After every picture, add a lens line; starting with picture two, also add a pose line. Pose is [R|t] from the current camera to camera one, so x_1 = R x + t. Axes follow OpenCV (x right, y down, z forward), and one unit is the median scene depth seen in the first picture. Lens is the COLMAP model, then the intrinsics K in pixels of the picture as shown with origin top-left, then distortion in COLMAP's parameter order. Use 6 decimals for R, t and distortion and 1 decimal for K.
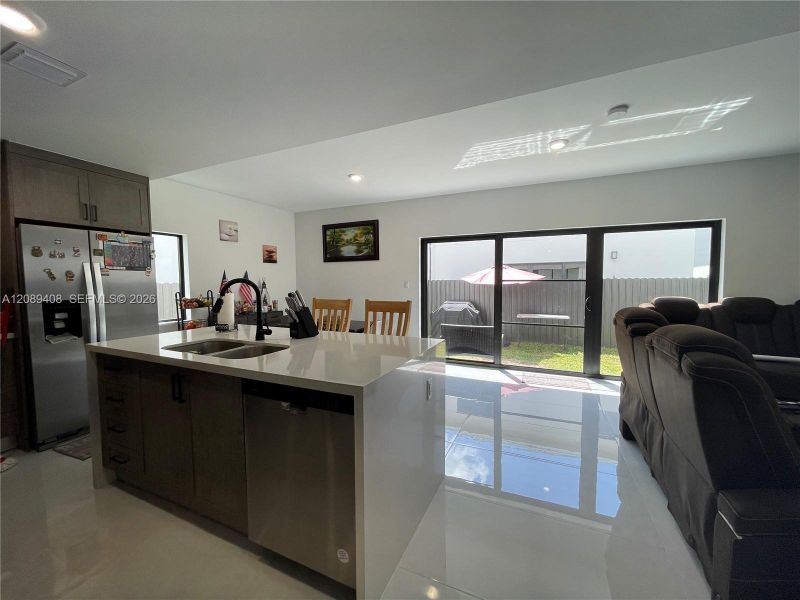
lens RADIAL K [[320.7, 0, 402.8], [0, 320.7, 295.0], [0, 0, 1]] dist [0.000964, -0.001643]
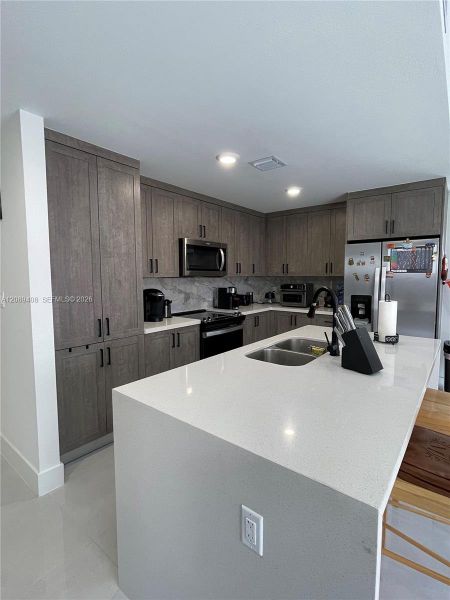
lens RADIAL K [[306.8, 0, 224.3], [0, 306.8, 301.2], [0, 0, 1]] dist [-0.006002, 0.000742]
pose [[-0.230980, 0.080393, -0.969632, 0.197894], [-0.046556, 0.994526, 0.093547, -0.027927], [0.971844, 0.066749, -0.225973, 0.365095]]
